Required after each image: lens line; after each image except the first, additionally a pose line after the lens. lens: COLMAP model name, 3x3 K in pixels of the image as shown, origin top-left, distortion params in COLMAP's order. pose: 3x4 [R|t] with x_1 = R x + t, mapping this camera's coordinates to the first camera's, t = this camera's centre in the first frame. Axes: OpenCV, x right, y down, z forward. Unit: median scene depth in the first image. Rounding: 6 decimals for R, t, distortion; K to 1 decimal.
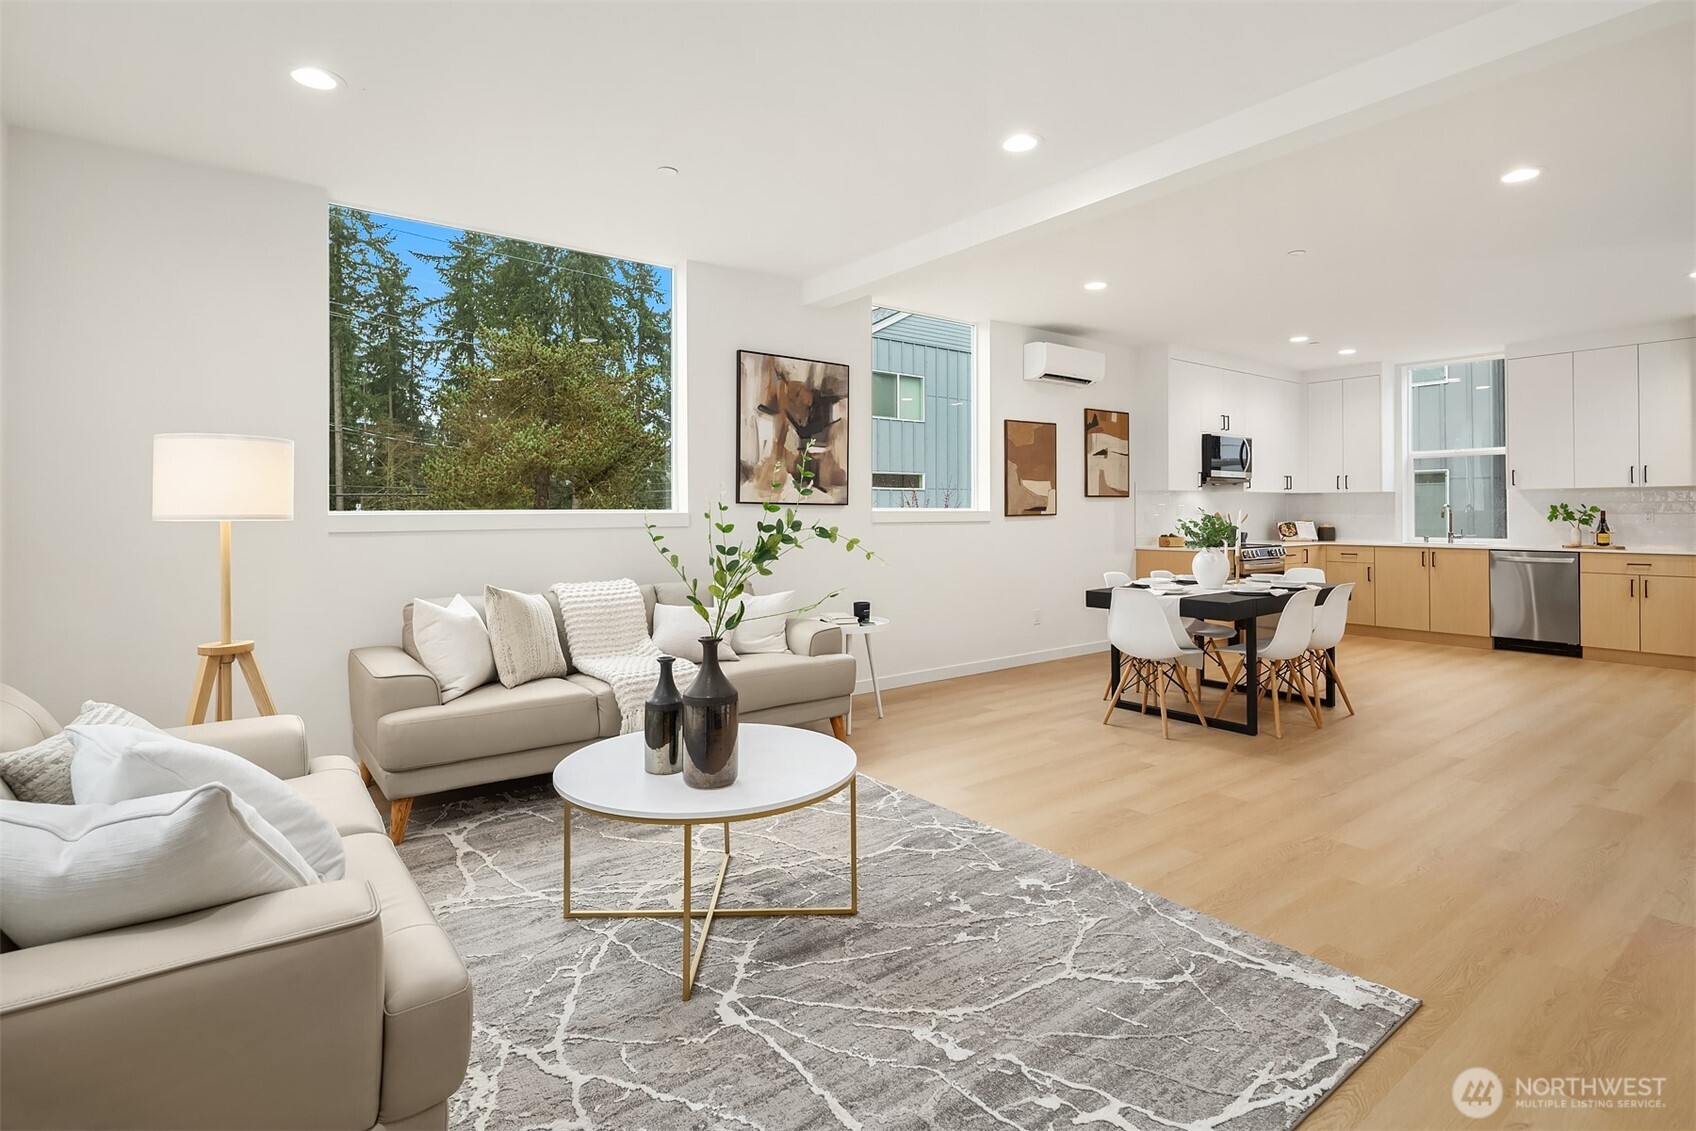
lens RADIAL K [[828.5, 0, 845.3], [0, 828.5, 507.9], [0, 0, 1]] dist [-0.000549, -0.001814]
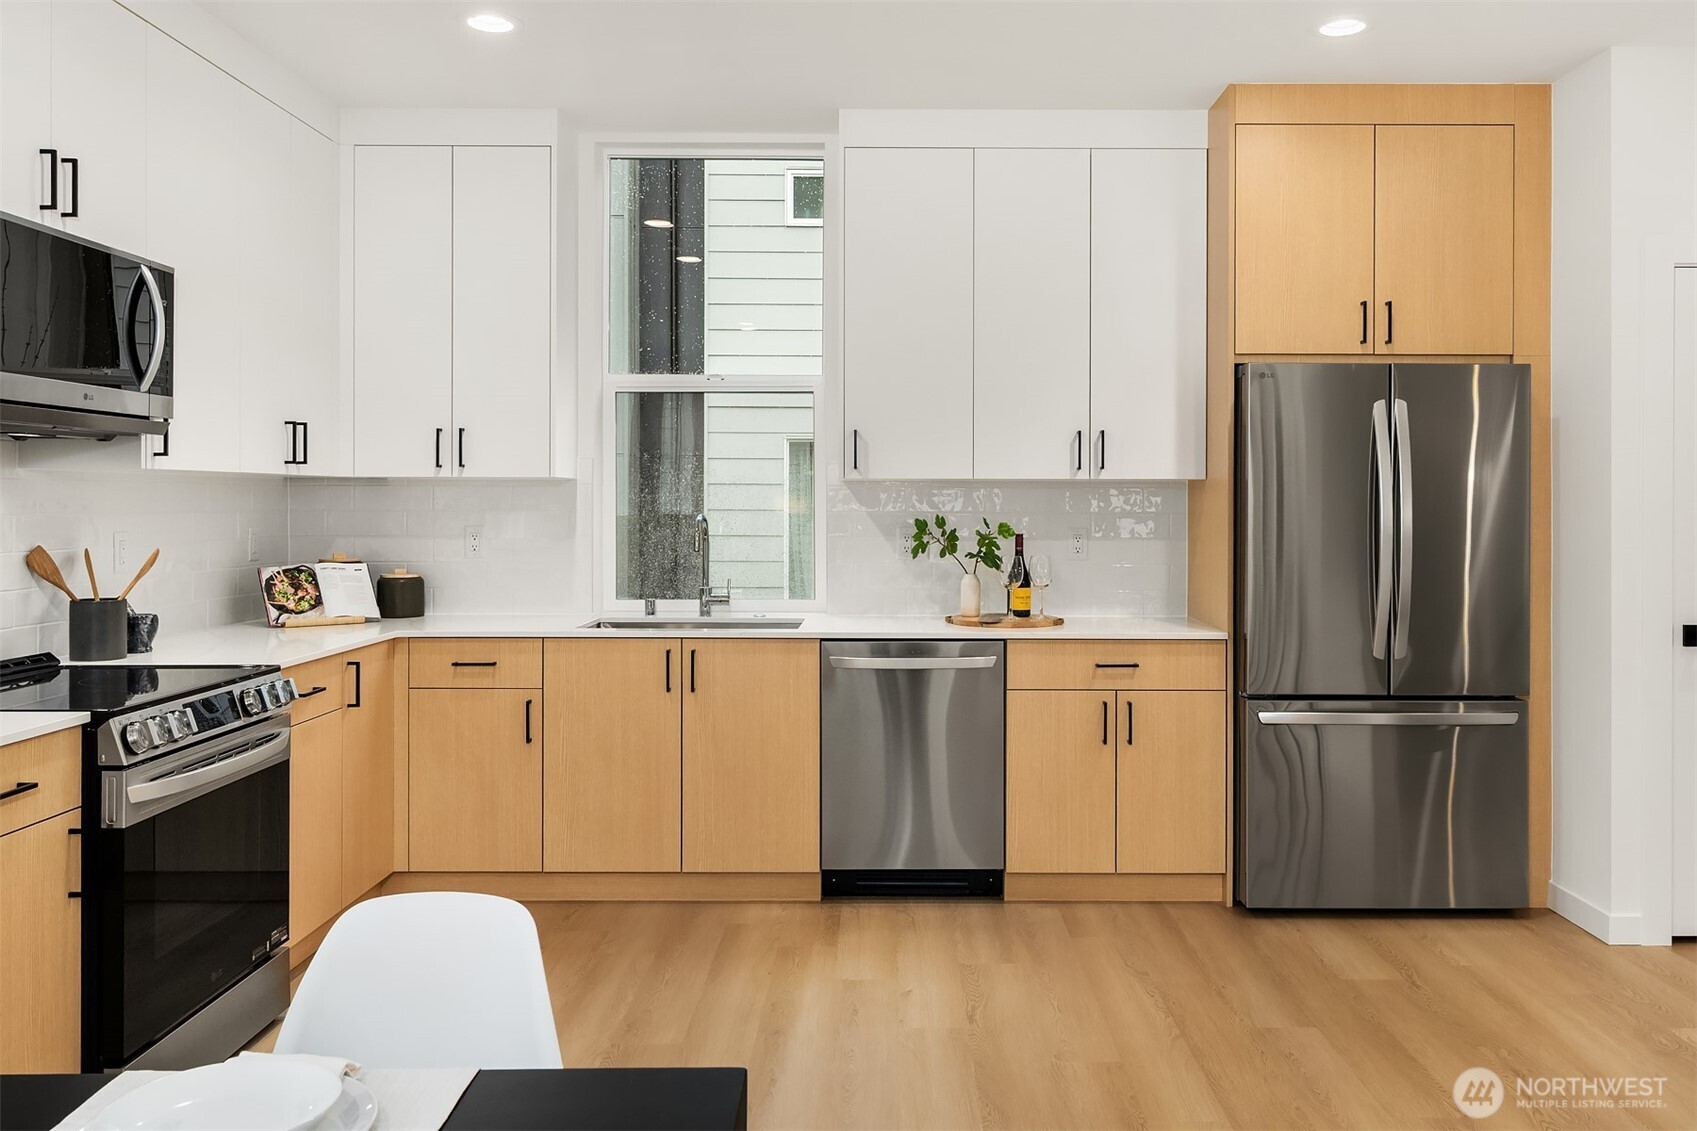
lens RADIAL K [[1361.0, 0, 905.6], [0, 1361.0, 501.0], [0, 0, 1]] dist [0.006925, 0.003372]
pose [[0.596065, 0.004514, 0.802924, 0.331882], [-0.008036, 0.999968, 0.000344, -0.013632], [-0.802896, -0.006657, 0.596082, 0.652253]]
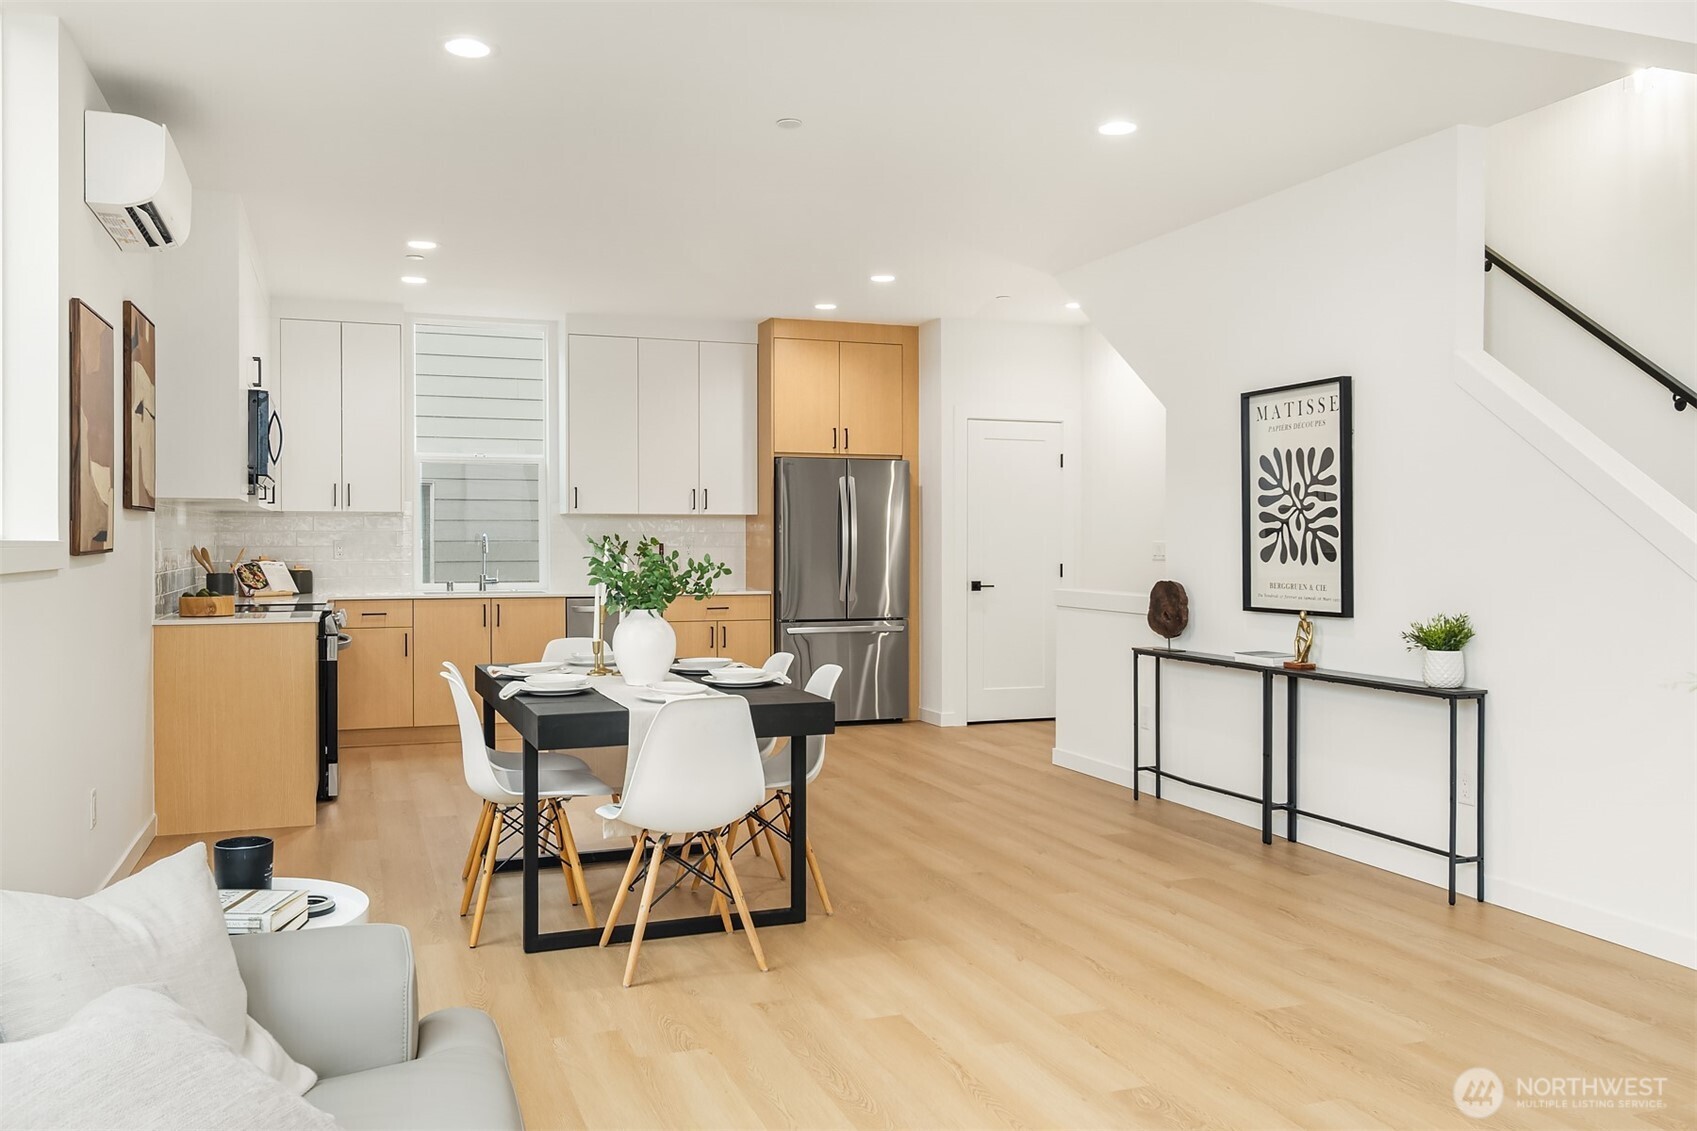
lens RADIAL K [[1341.7, 0, 853.1], [0, 1341.7, 555.0], [0, 0, 1]] dist [0.002863, 0.000882]
pose [[0.289106, -0.006403, 0.957276, -0.277597], [-0.005292, 0.999952, 0.008287, 0.002989], [-0.957282, -0.007461, 0.289058, 0.464334]]
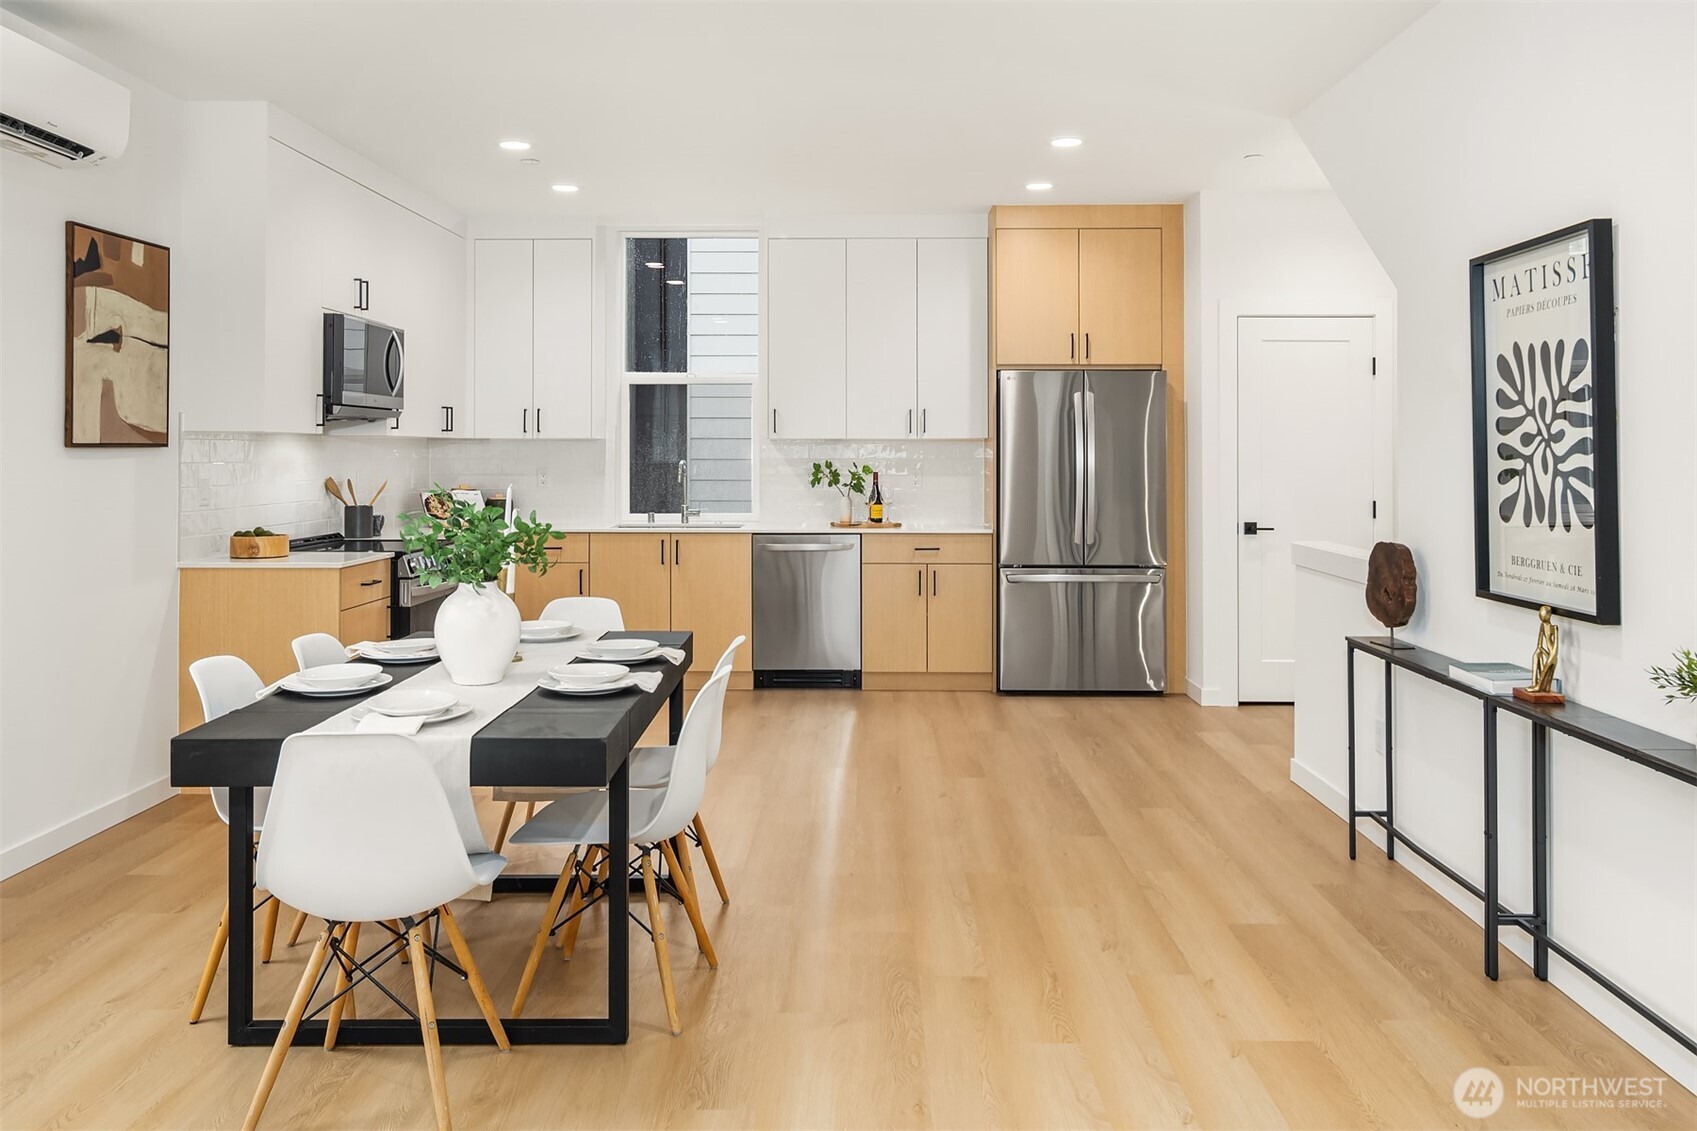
lens RADIAL K [[1330.6, 0, 849.3], [0, 1330.6, 440.7], [0, 0, 1]] dist [0.005865, 0.003889]
pose [[0.618340, 0.010274, 0.785844, 0.024792], [-0.005449, 0.999947, -0.008786, -0.013353], [-0.785892, 0.001151, 0.618363, 0.337258]]
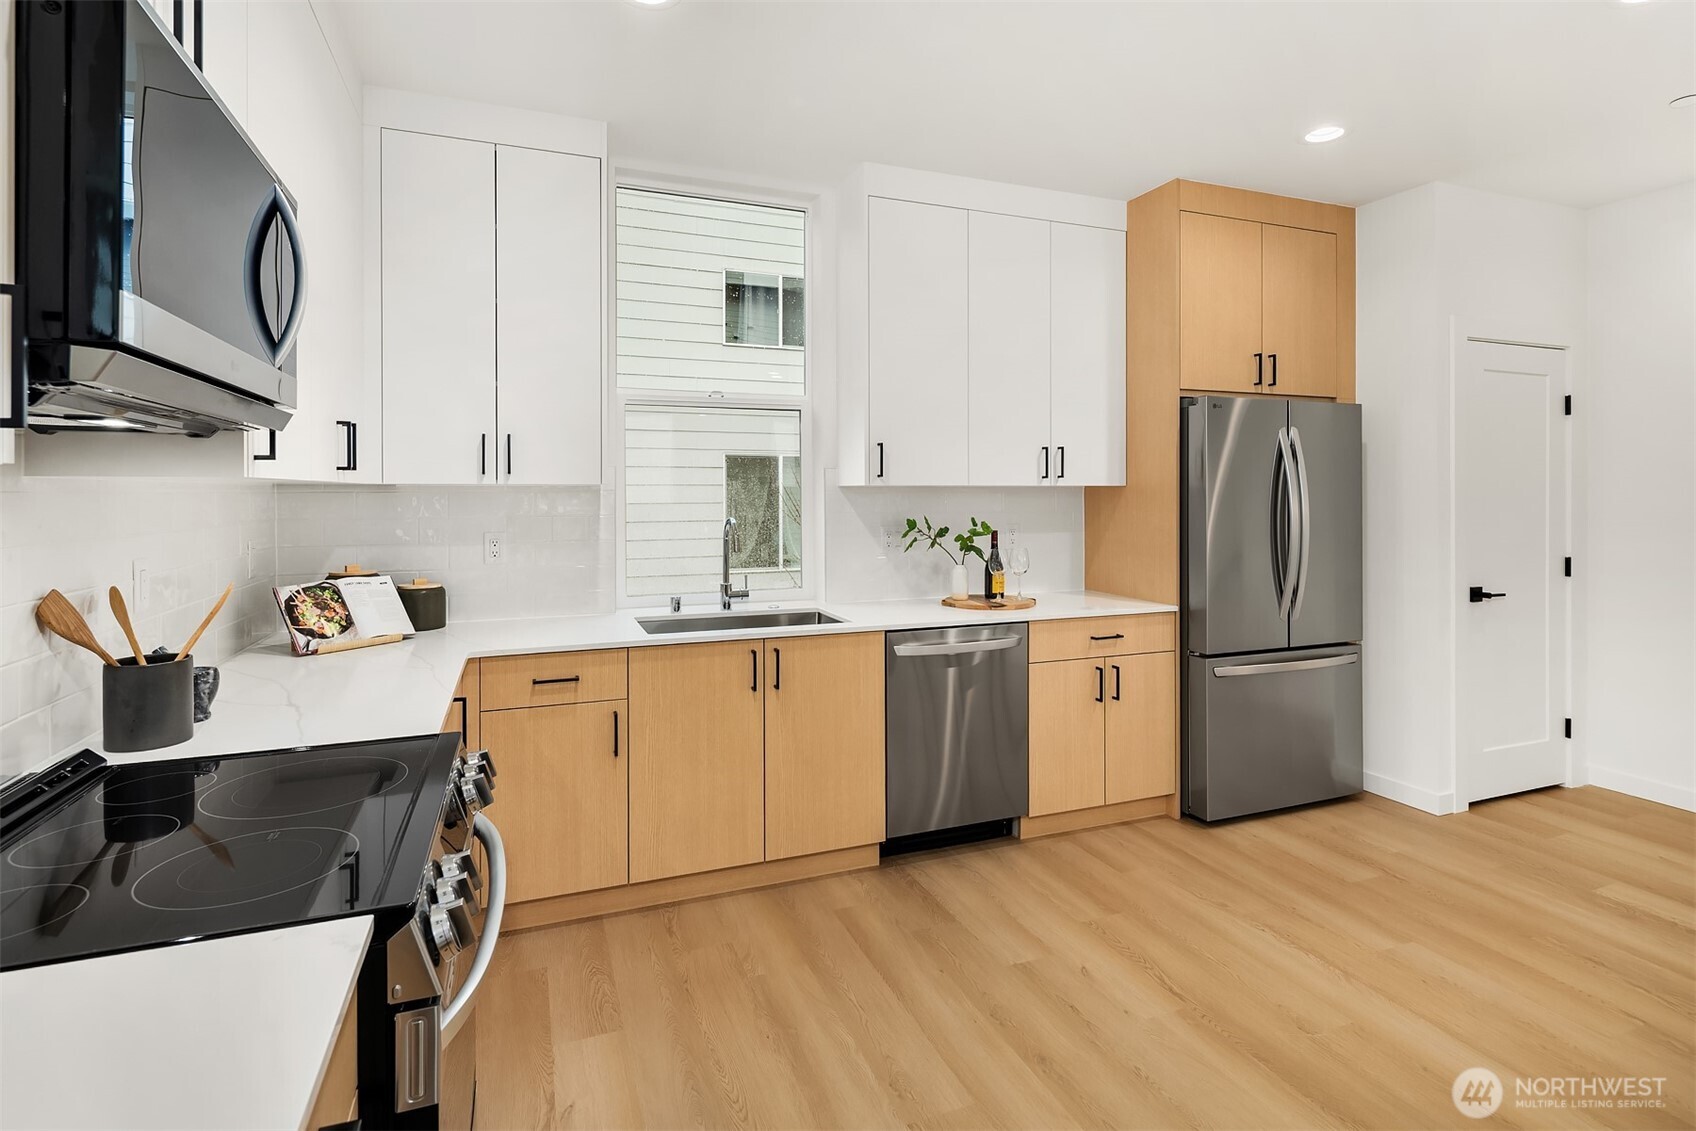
lens RADIAL K [[833.0, 0, 849.8], [0, 833.0, 494.2], [0, 0, 1]] dist [0.002290, 0.000091]
pose [[0.269782, 0.002263, 0.962919, 0.401684], [-0.002931, 0.999995, -0.001529, -0.018902], [-0.962917, -0.002410, 0.269787, 0.978432]]
